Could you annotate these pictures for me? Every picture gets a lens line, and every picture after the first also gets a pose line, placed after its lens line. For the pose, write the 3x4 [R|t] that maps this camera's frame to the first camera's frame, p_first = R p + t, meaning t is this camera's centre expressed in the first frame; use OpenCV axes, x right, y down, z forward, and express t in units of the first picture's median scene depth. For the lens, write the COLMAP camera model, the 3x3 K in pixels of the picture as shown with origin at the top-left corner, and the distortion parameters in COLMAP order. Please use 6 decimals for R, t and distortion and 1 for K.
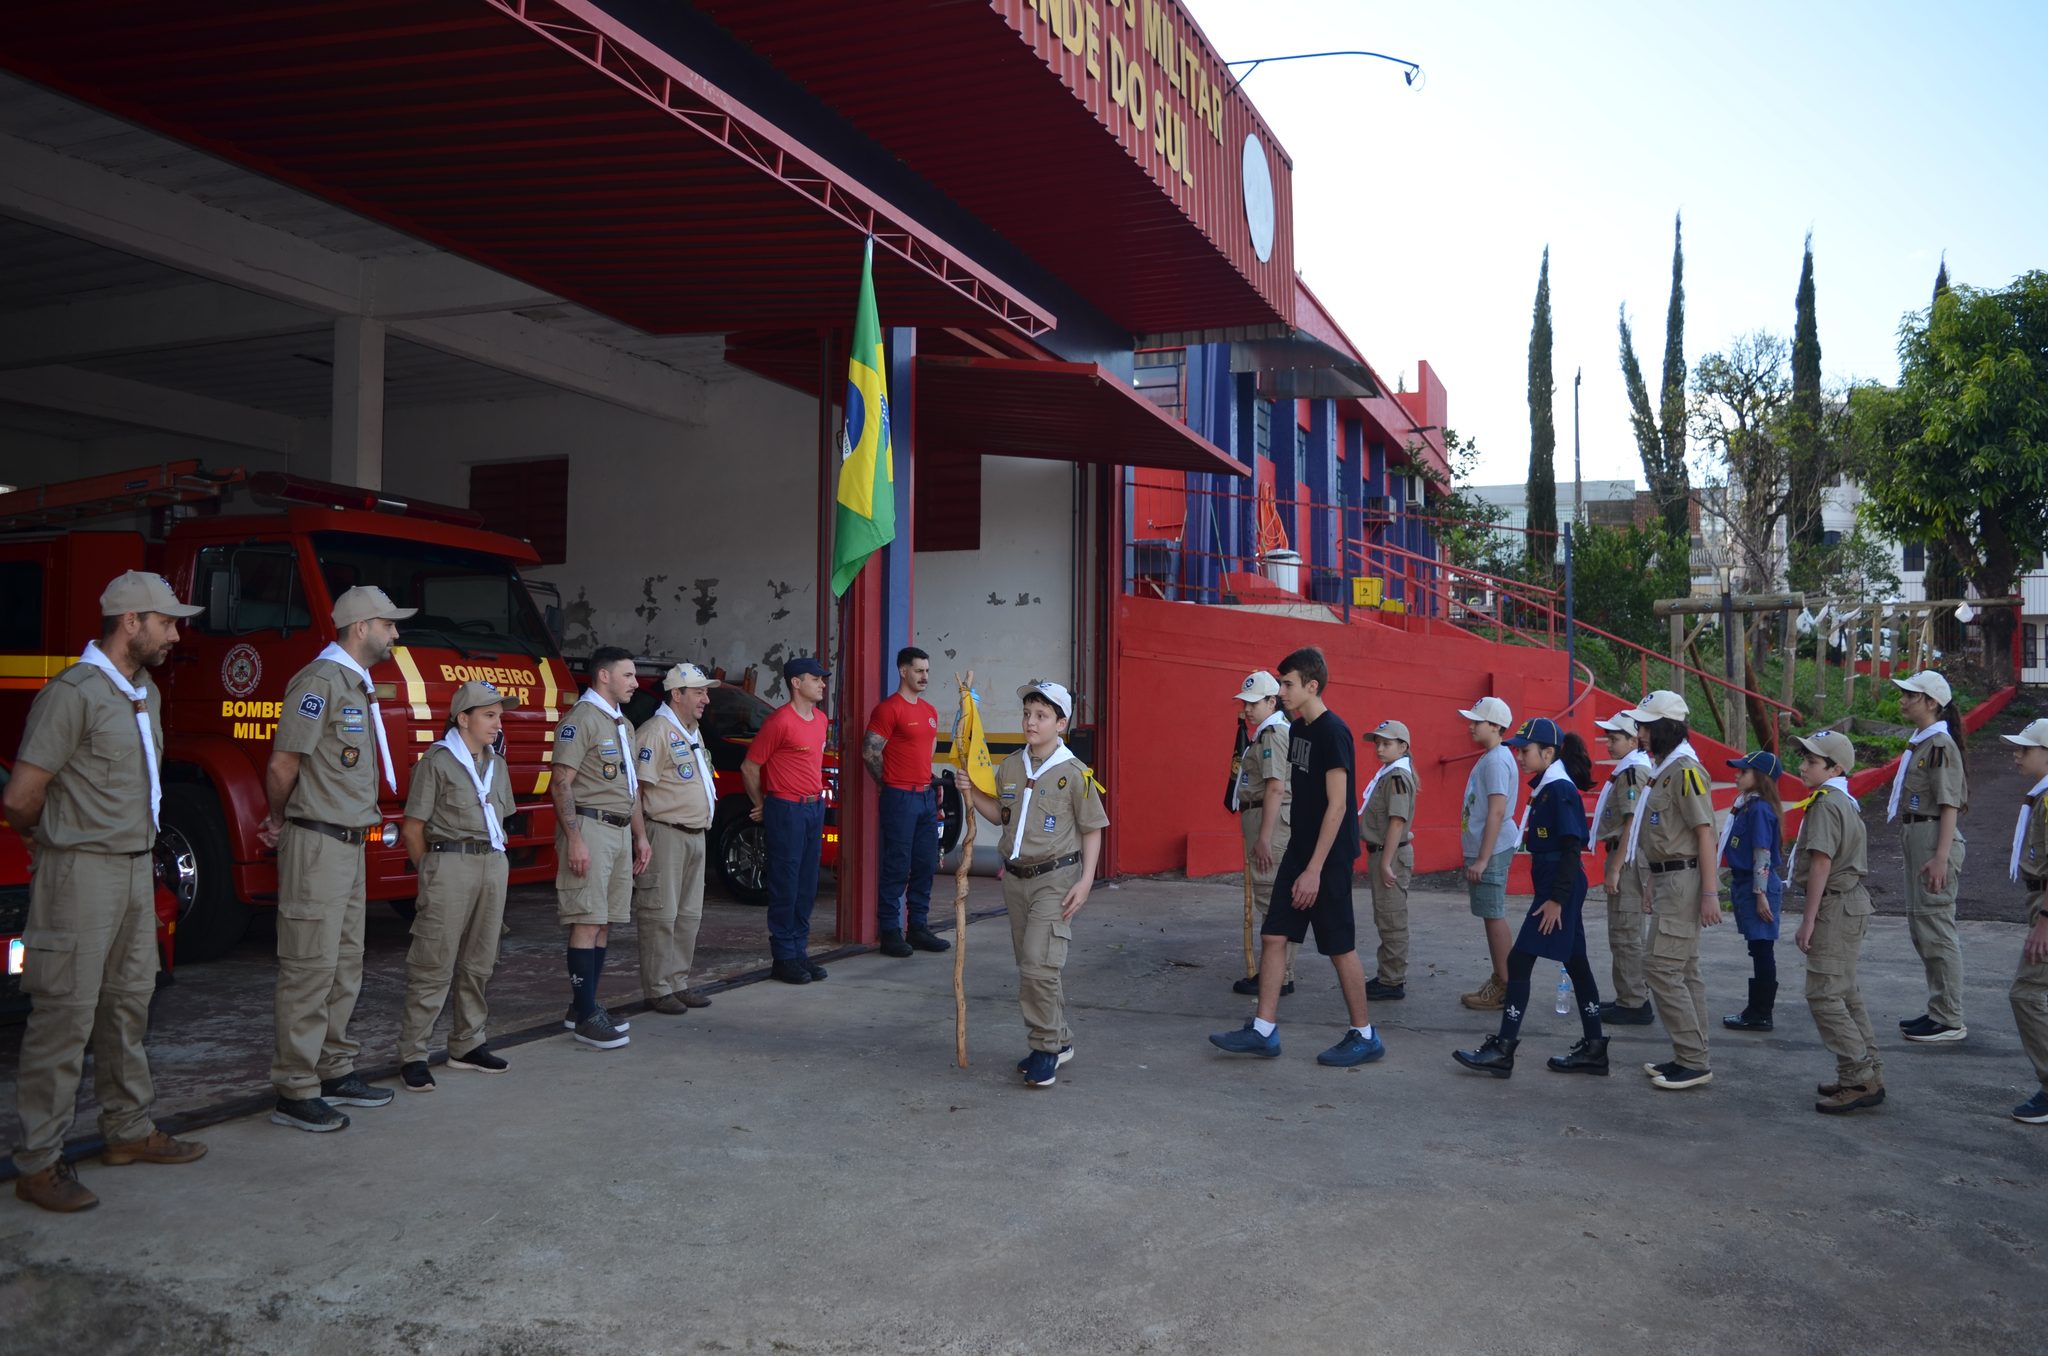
lens RADIAL K [[1630.8, 0, 1057.7], [0, 1630.8, 671.3], [0, 0, 1]] dist [-0.082741, -0.002842]
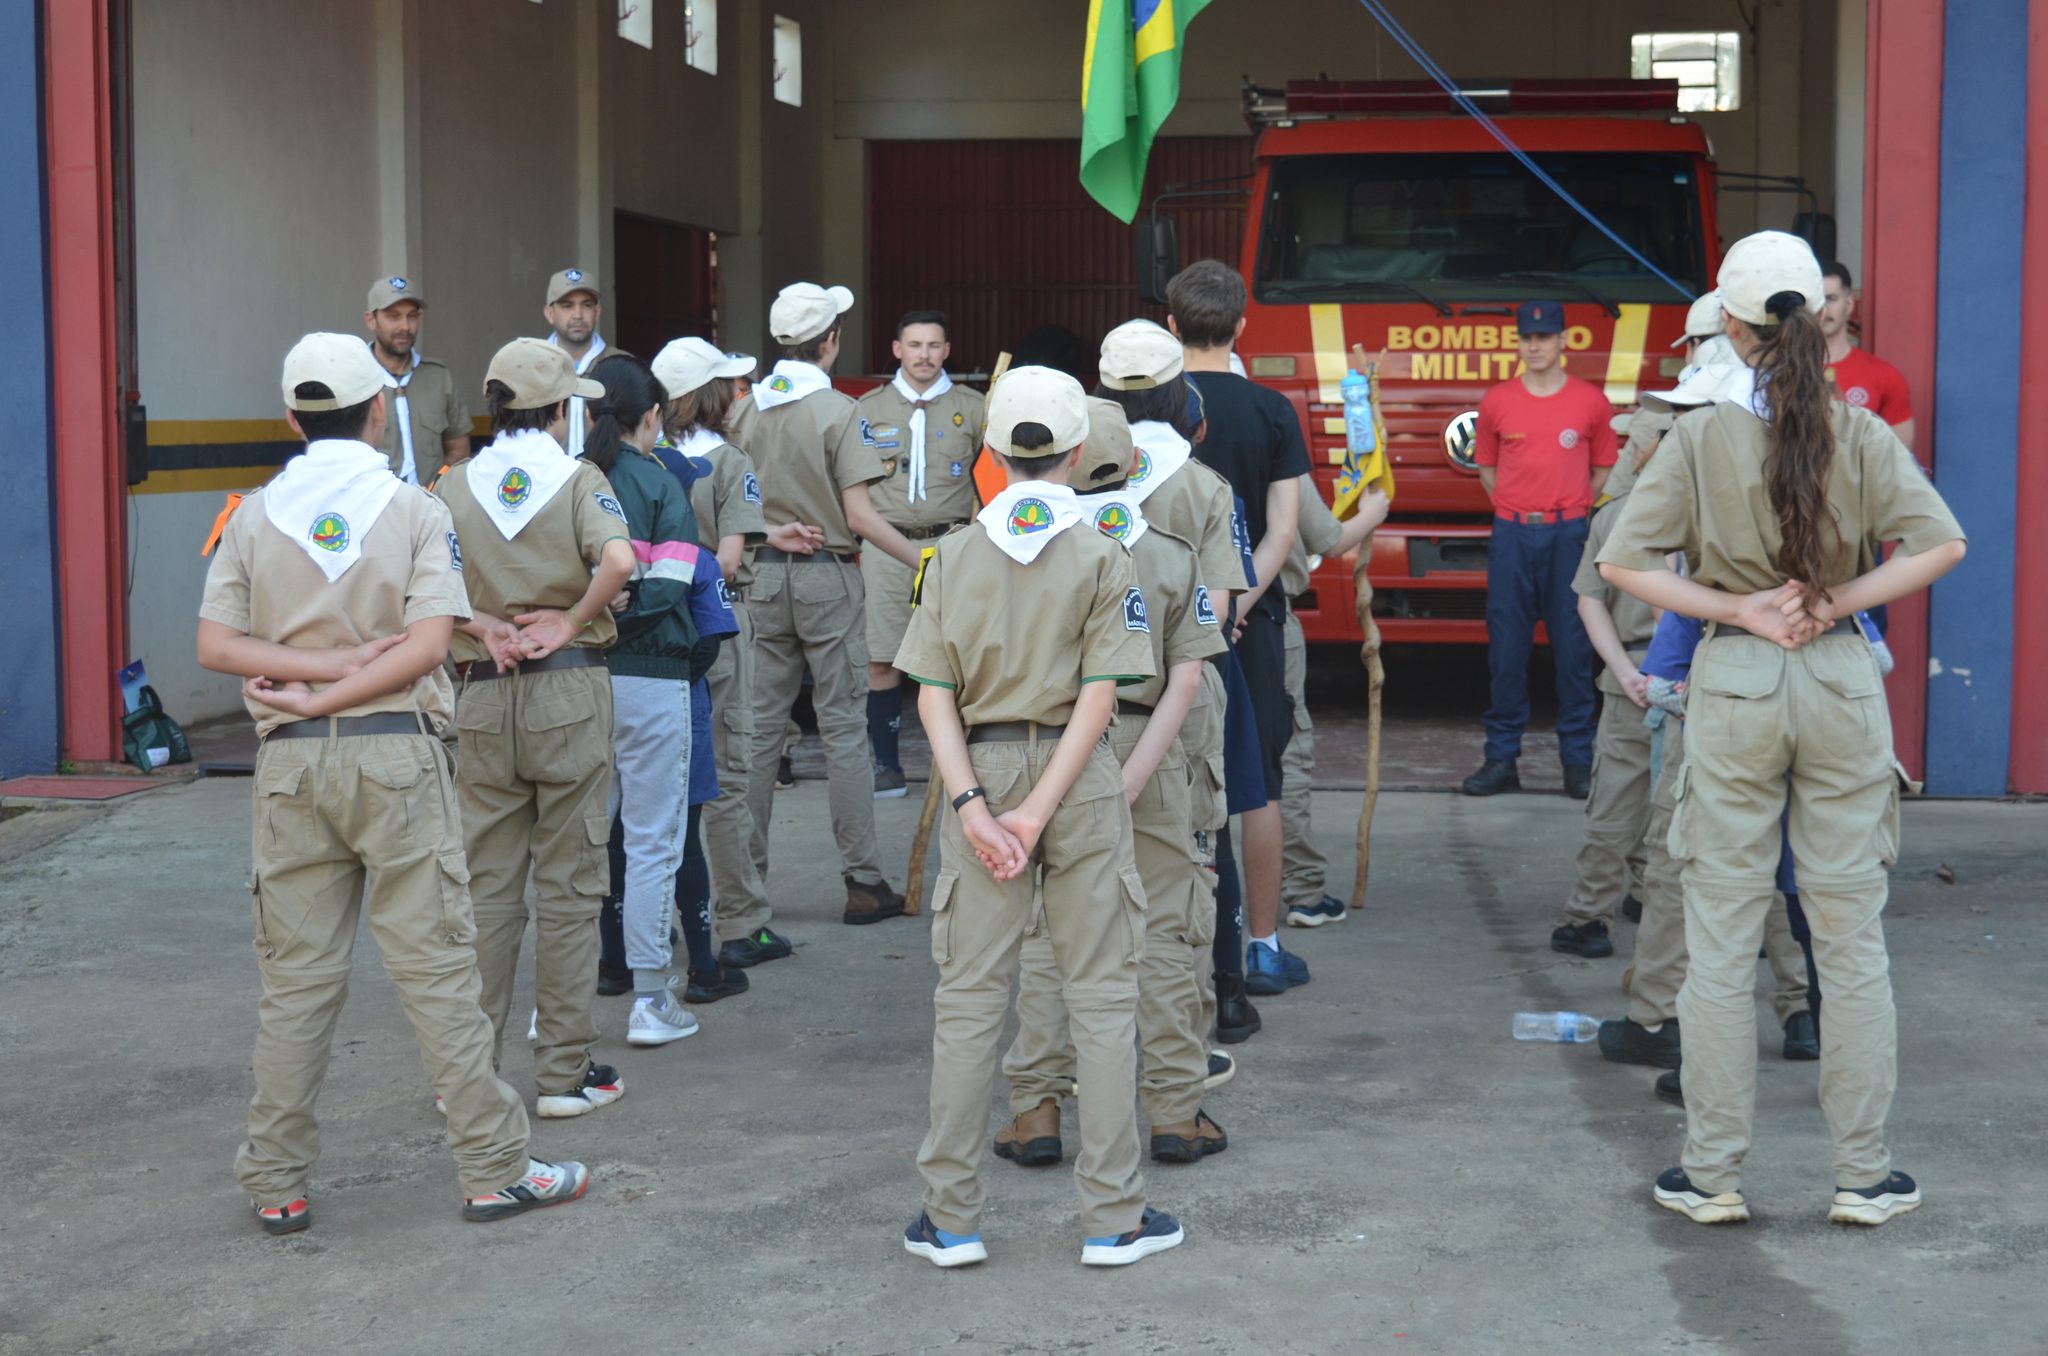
lens RADIAL K [[3312.3, 0, 1024.1], [0, 3312.3, 675.8], [0, 0, 1]] dist [-0.009929, 0.016209]
pose [[0.197654, 0.076513, -0.977281, 1.077737], [0.039498, 0.995518, 0.085929, 0.018241], [0.979476, -0.055585, 0.193746, 0.566761]]
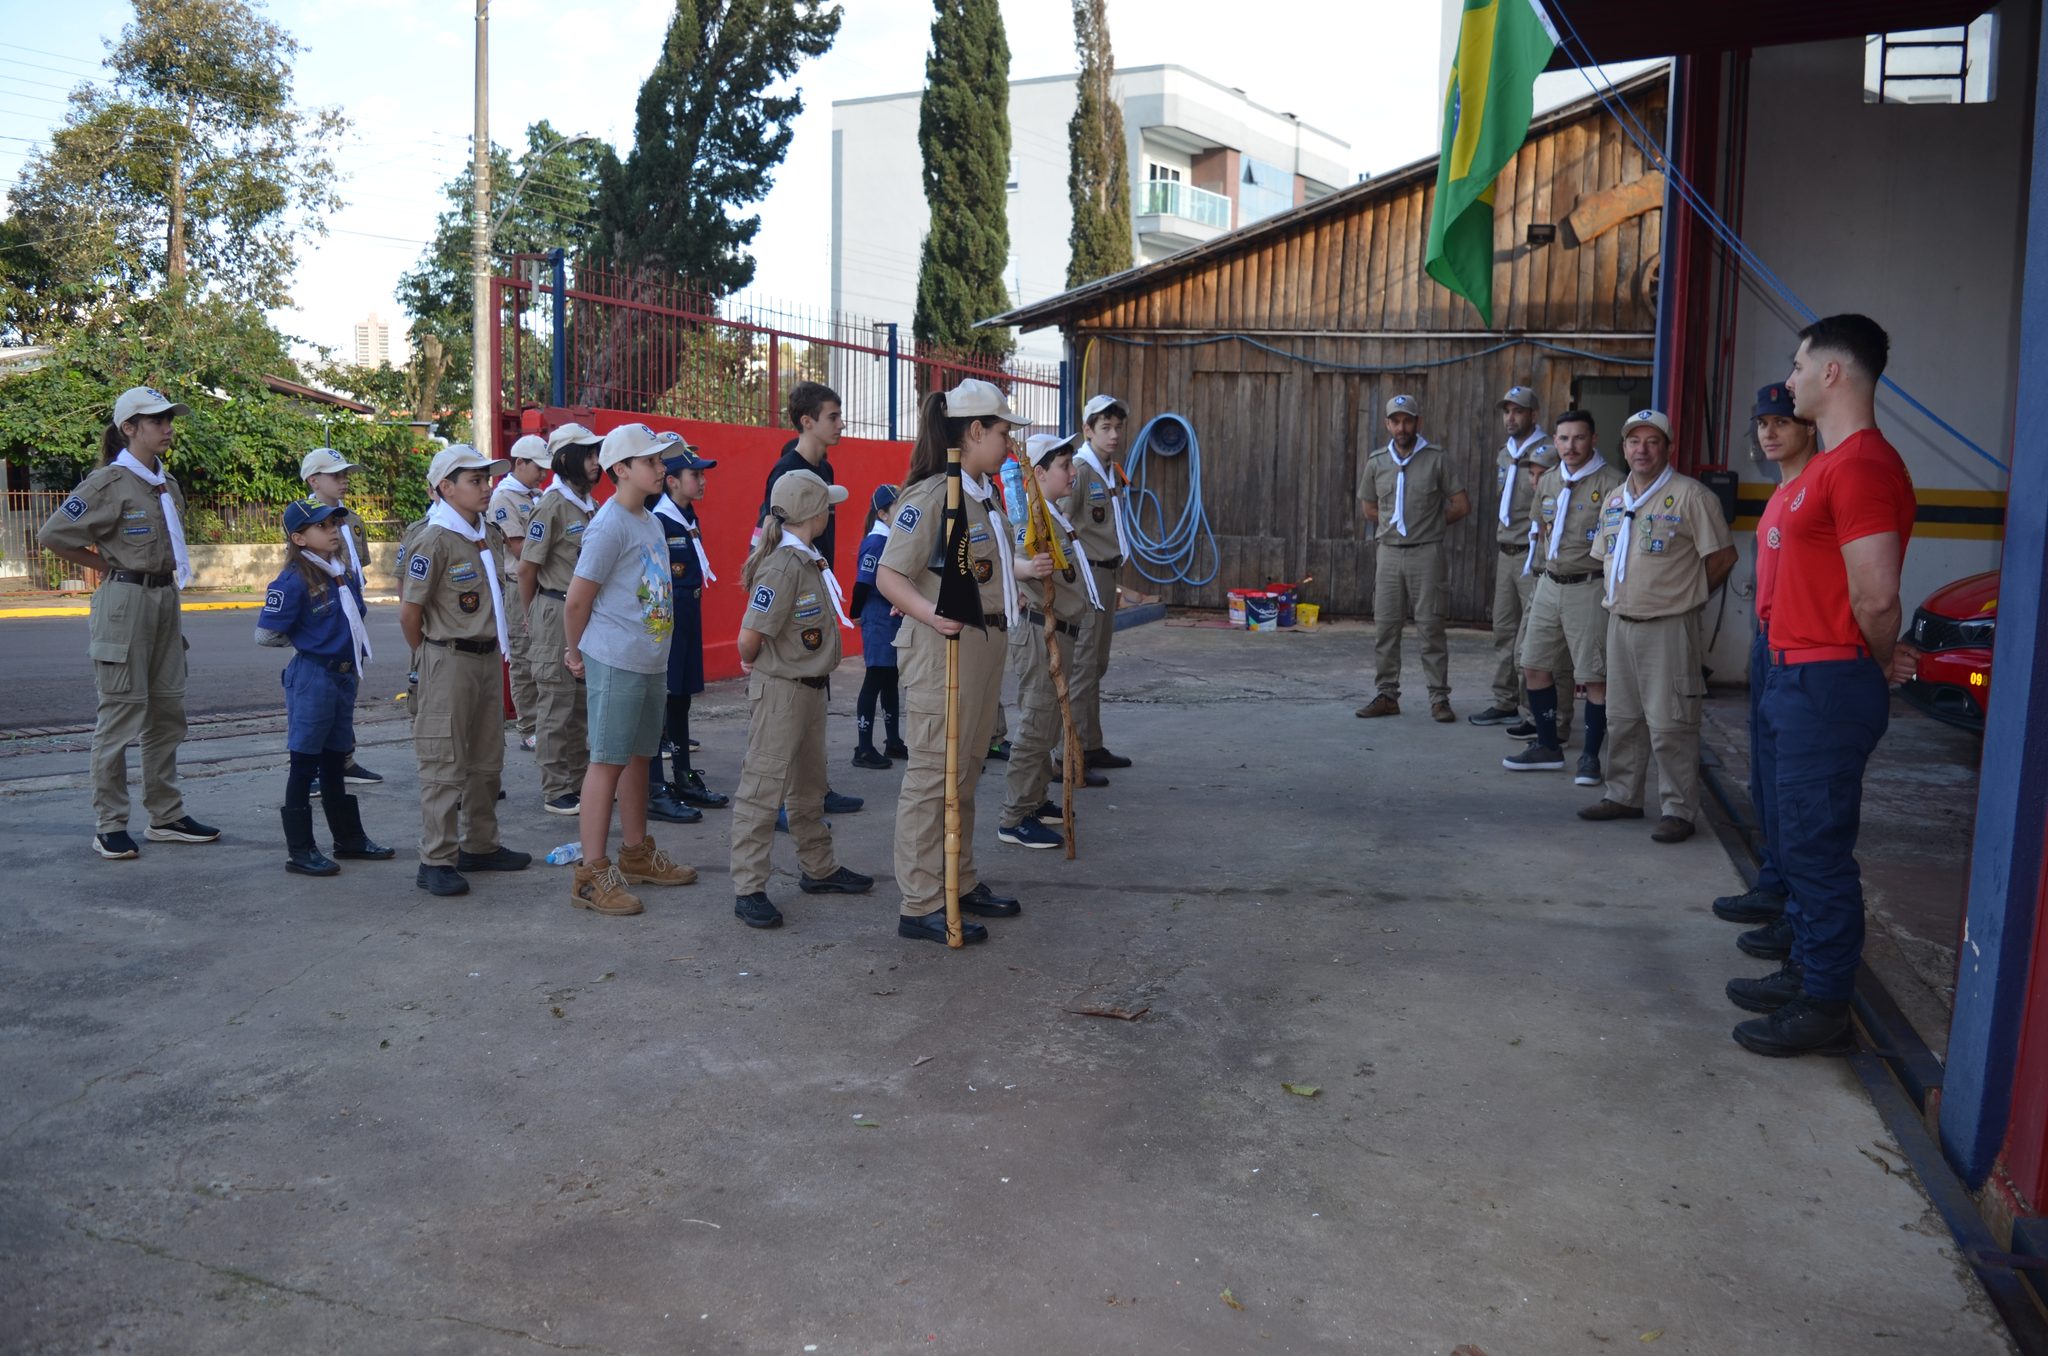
lens RADIAL K [[1599.9, 0, 1047.1], [0, 1599.9, 666.2], [0, 0, 1]] dist [-0.084562, 0.003559]
pose [[-0.989991, 0.002313, -0.141109, 0.220725], [-0.012501, 0.994498, 0.104007, 0.036765], [0.140573, 0.104730, -0.984516, 1.509531]]
